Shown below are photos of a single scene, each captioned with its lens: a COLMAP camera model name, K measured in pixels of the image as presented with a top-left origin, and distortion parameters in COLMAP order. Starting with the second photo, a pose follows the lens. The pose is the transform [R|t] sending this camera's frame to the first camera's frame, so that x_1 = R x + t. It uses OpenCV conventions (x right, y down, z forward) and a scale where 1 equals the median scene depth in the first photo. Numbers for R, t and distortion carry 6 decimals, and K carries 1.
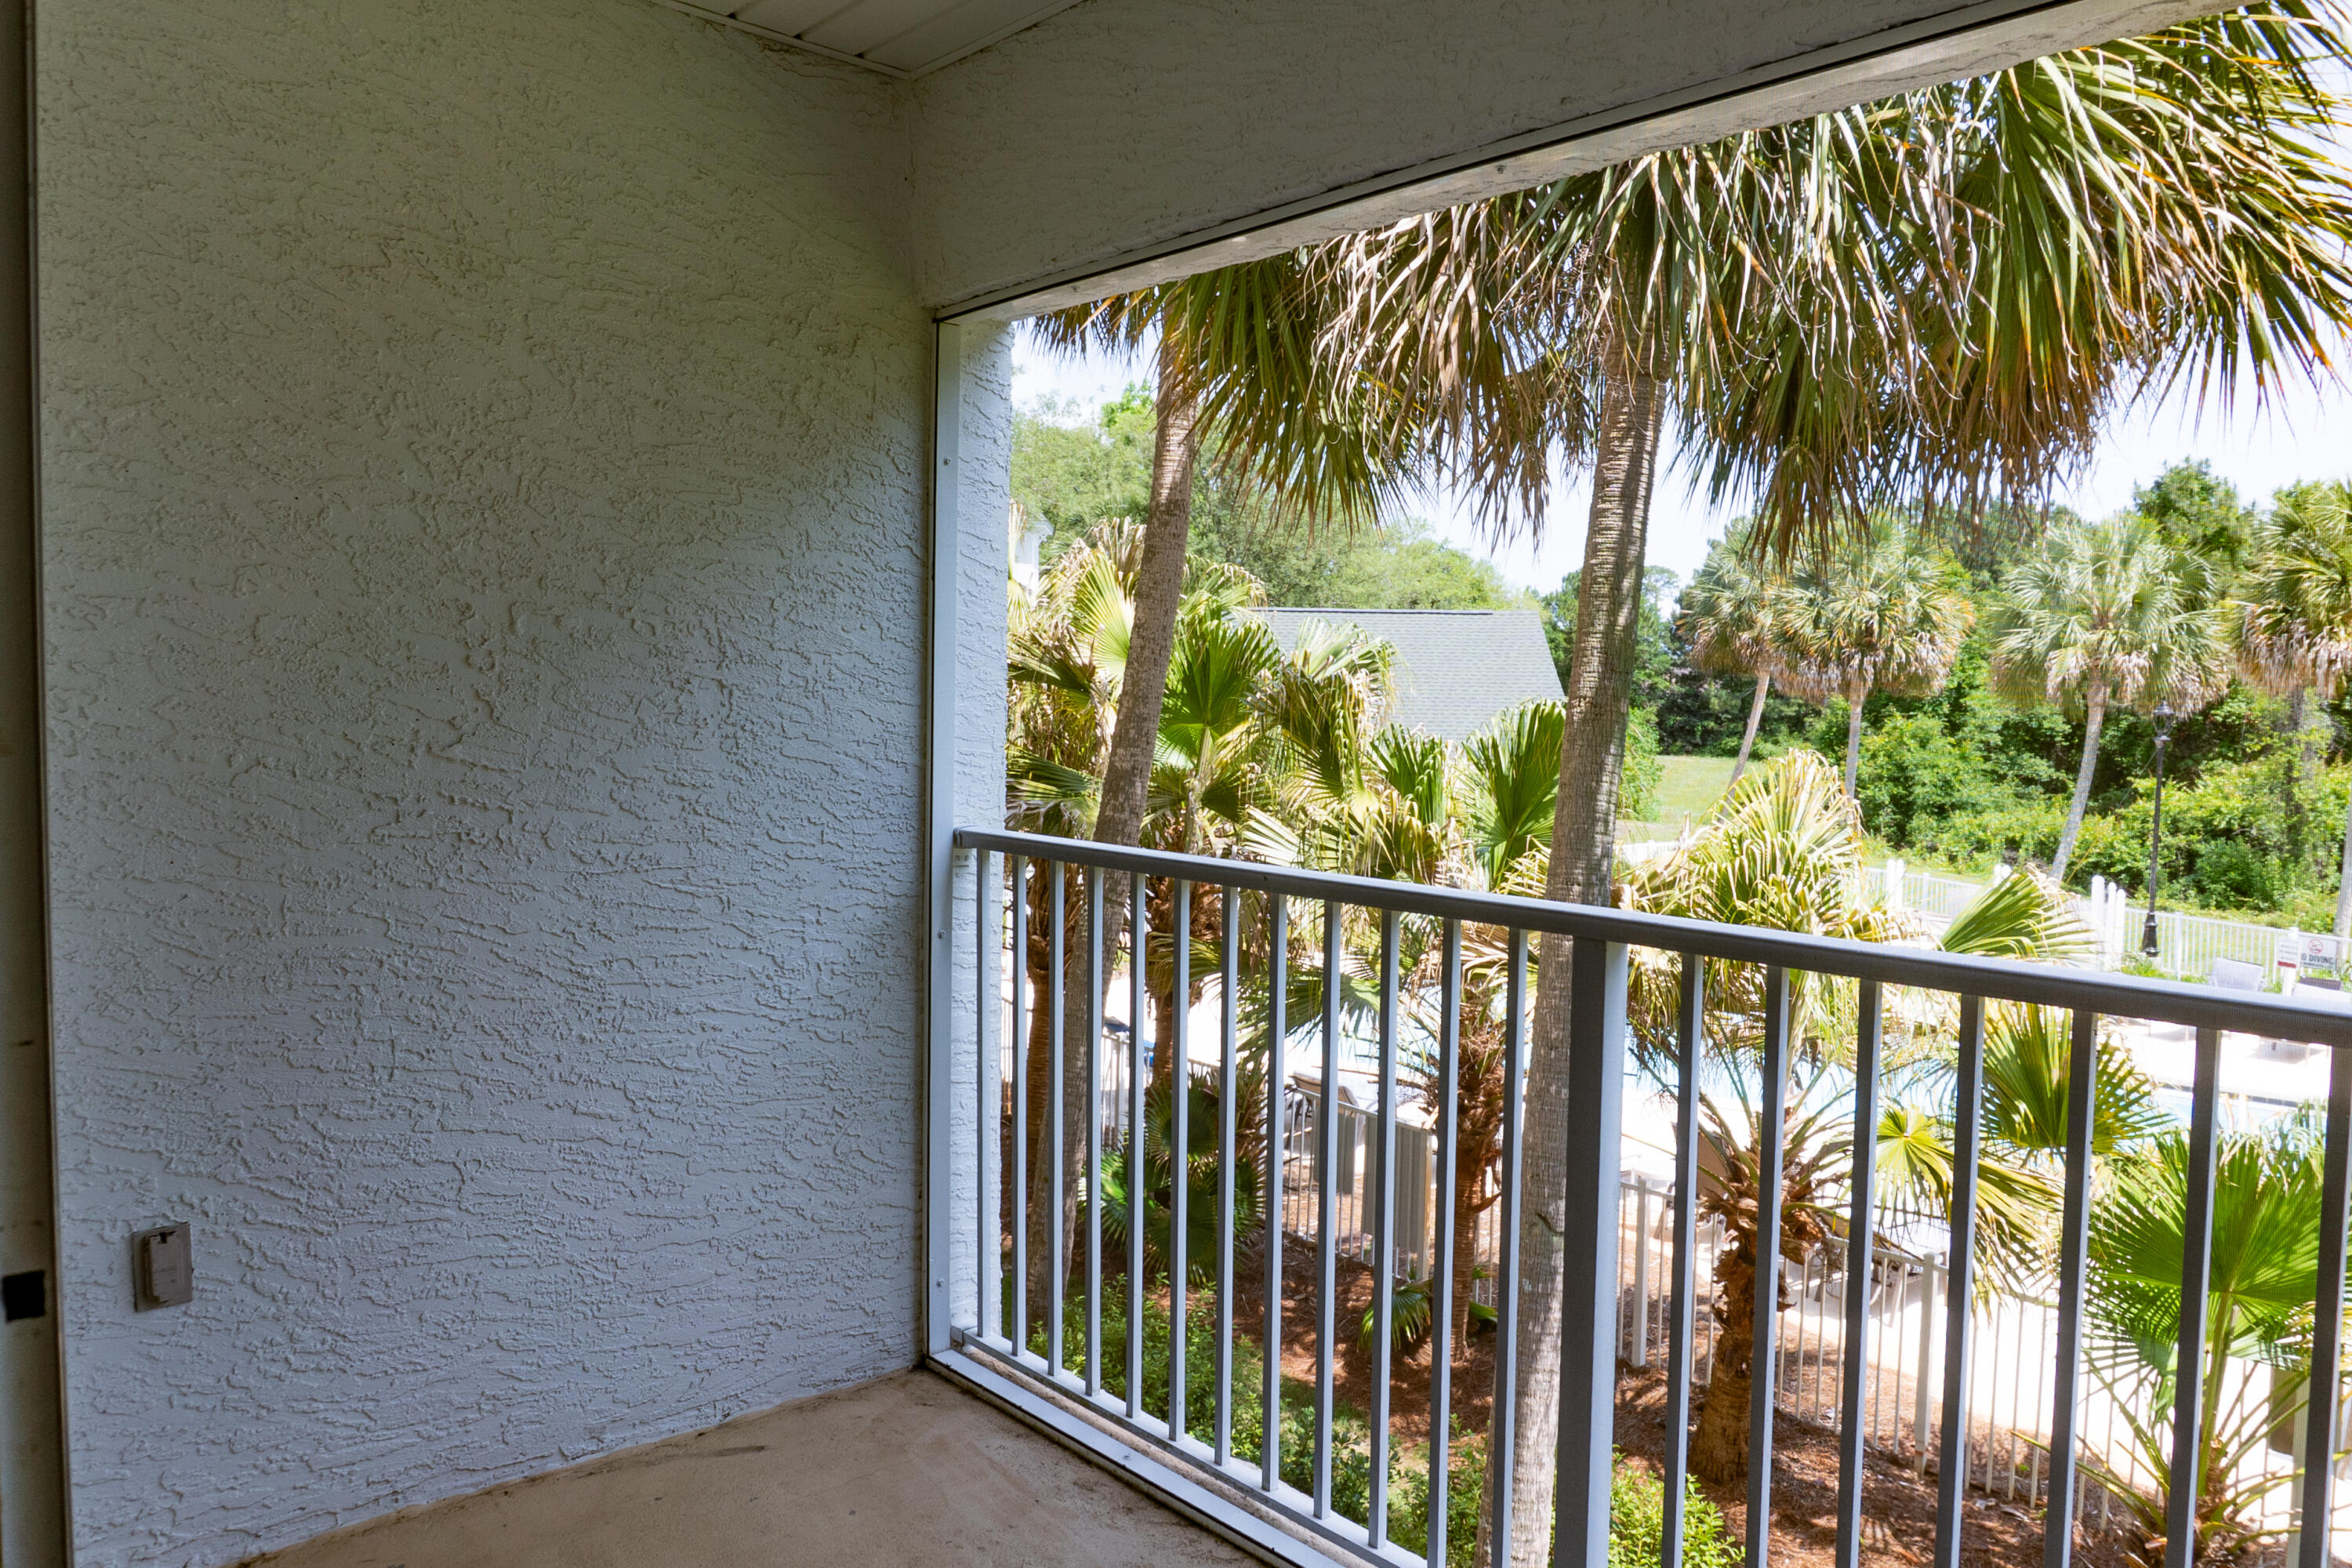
lens RADIAL K [[1602.2, 0, 1154.8], [0, 1602.2, 785.6], [0, 0, 1]] dist [-0.018158, -0.008755]
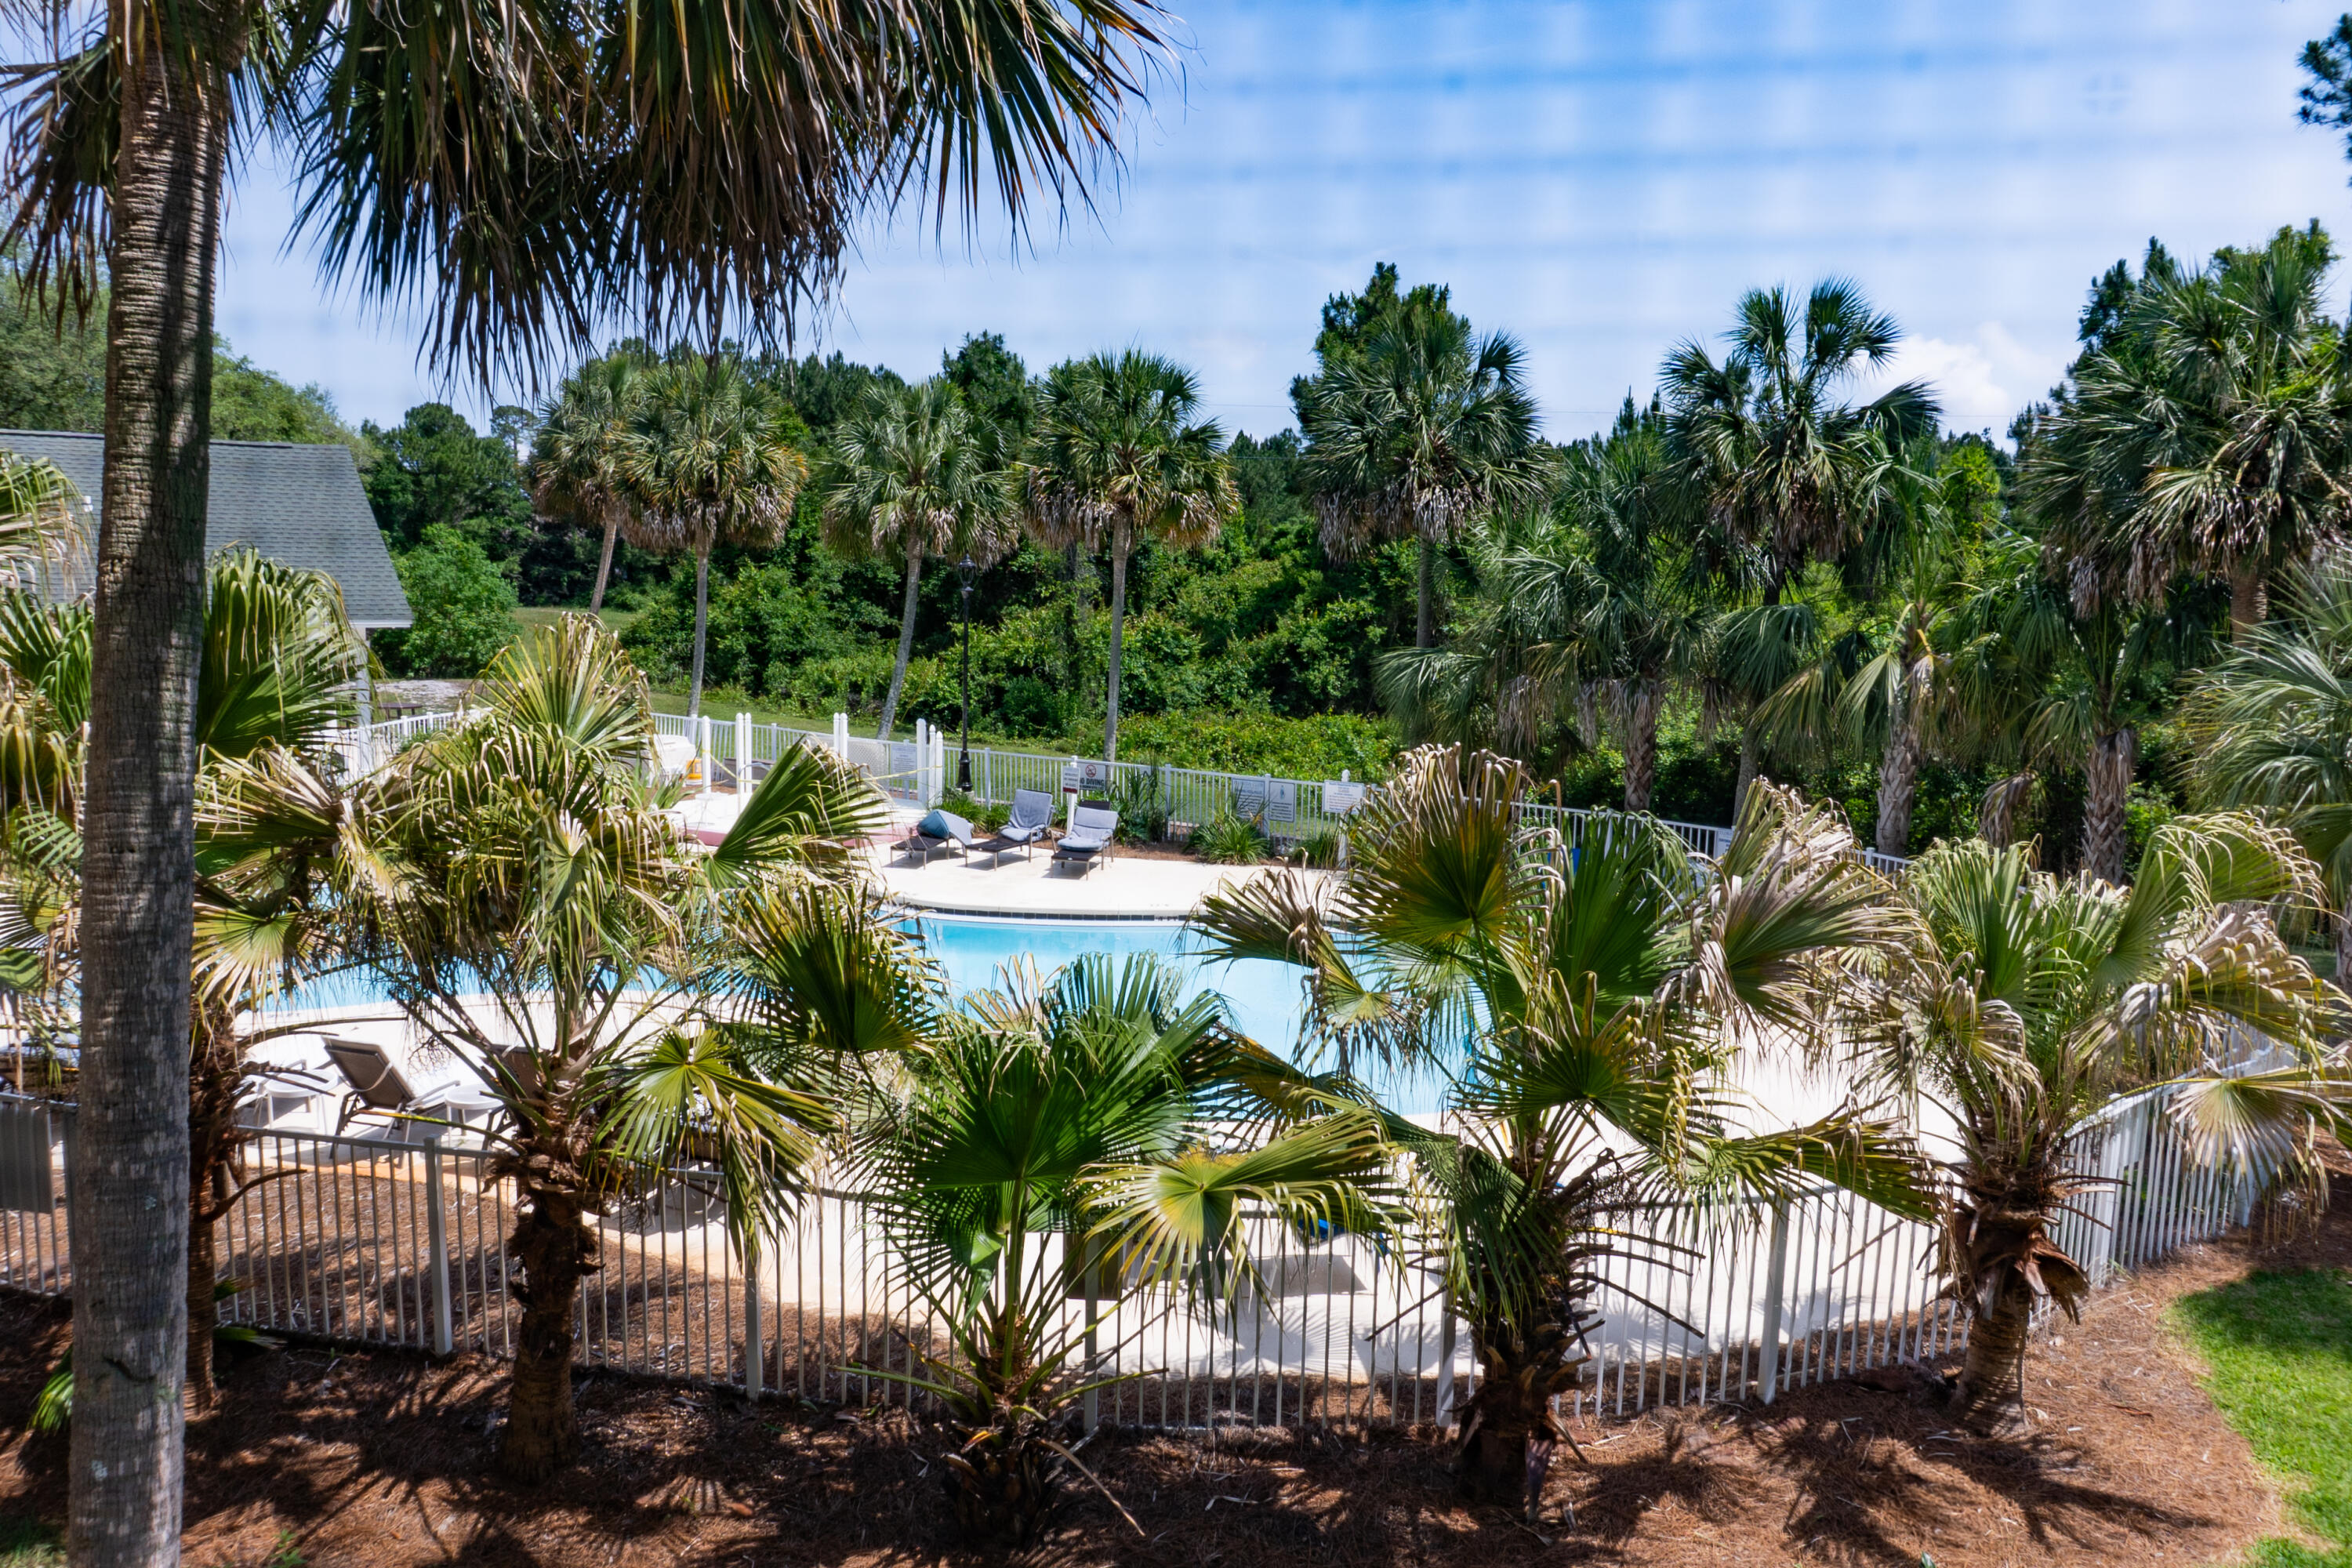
lens RADIAL K [[1602.2, 0, 1163.7], [0, 1602.2, 770.0], [0, 0, 1]] dist [-0.018158, -0.008755]
pose [[0.778258, -0.078920, 0.622965, 0.037987], [0.026397, 0.995306, 0.093113, -0.003775], [-0.627389, -0.056021, 0.776688, 0.048423]]
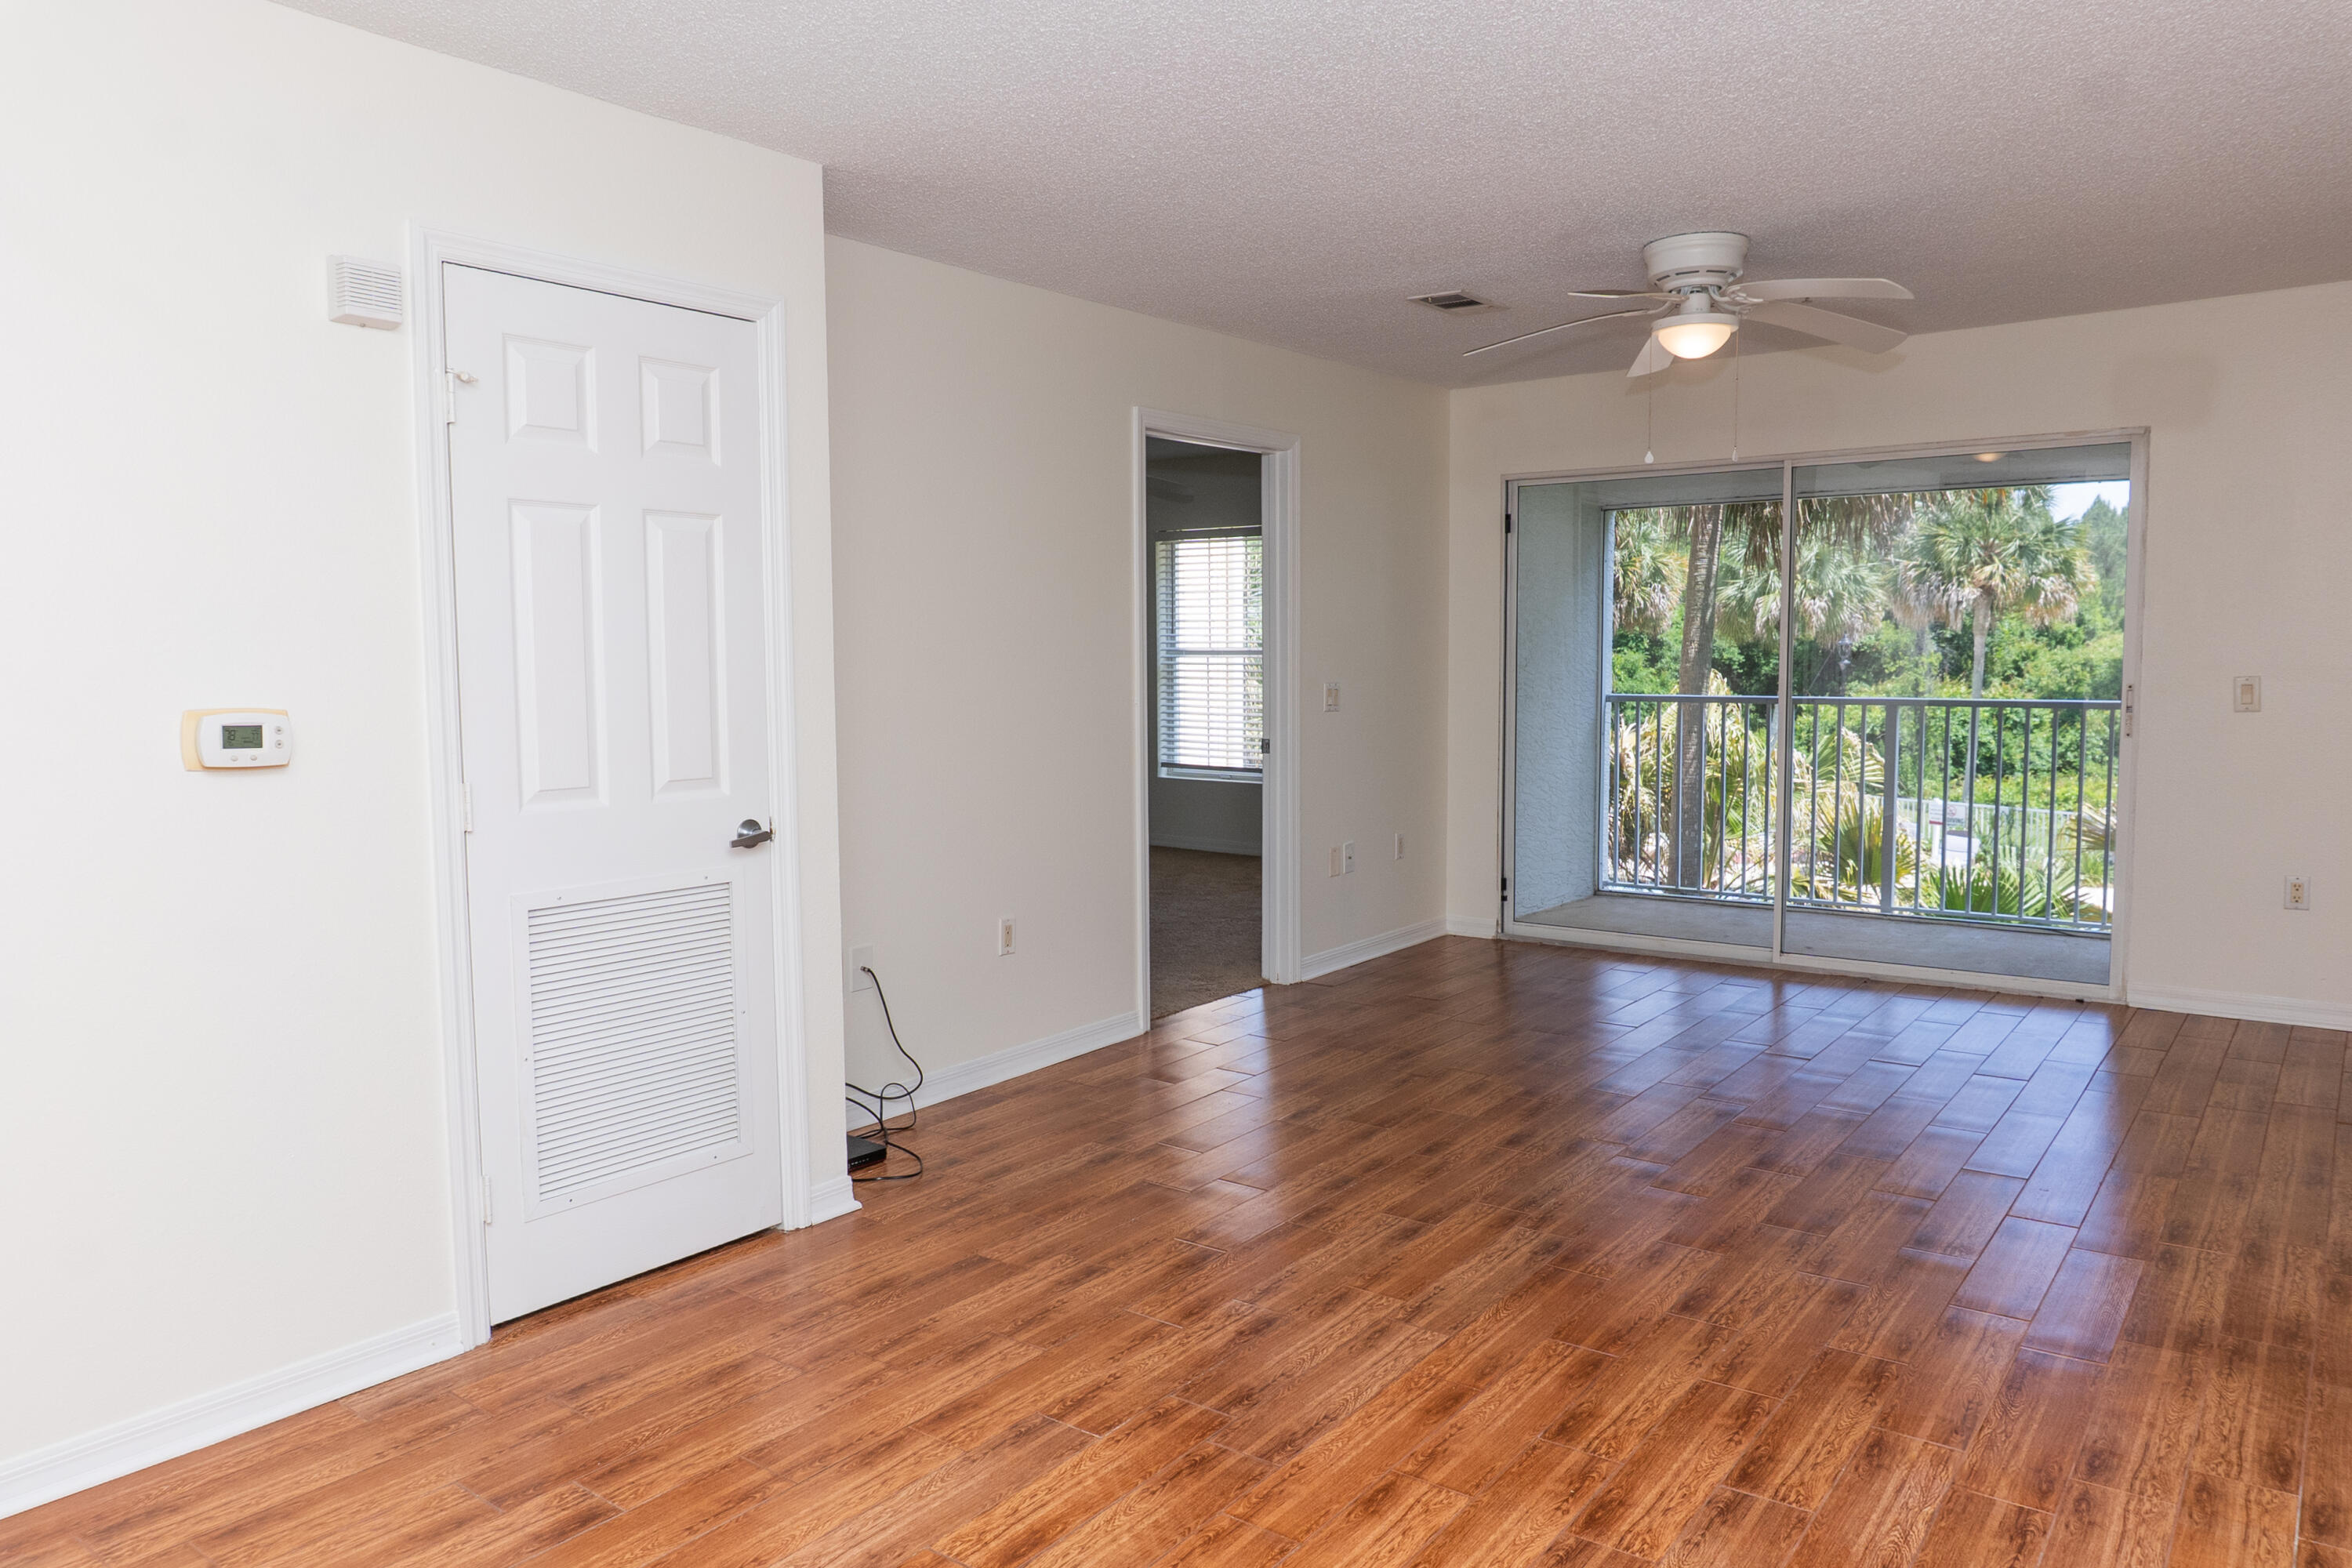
lens RADIAL K [[1602.2, 0, 1157.3], [0, 1602.2, 793.8], [0, 0, 1]] dist [-0.018158, -0.008755]
pose [[0.980707, -0.040452, 0.191250, -0.153028], [0.033613, 0.998679, 0.038870, 0.007325], [-0.192570, -0.031692, 0.980771, -0.165793]]
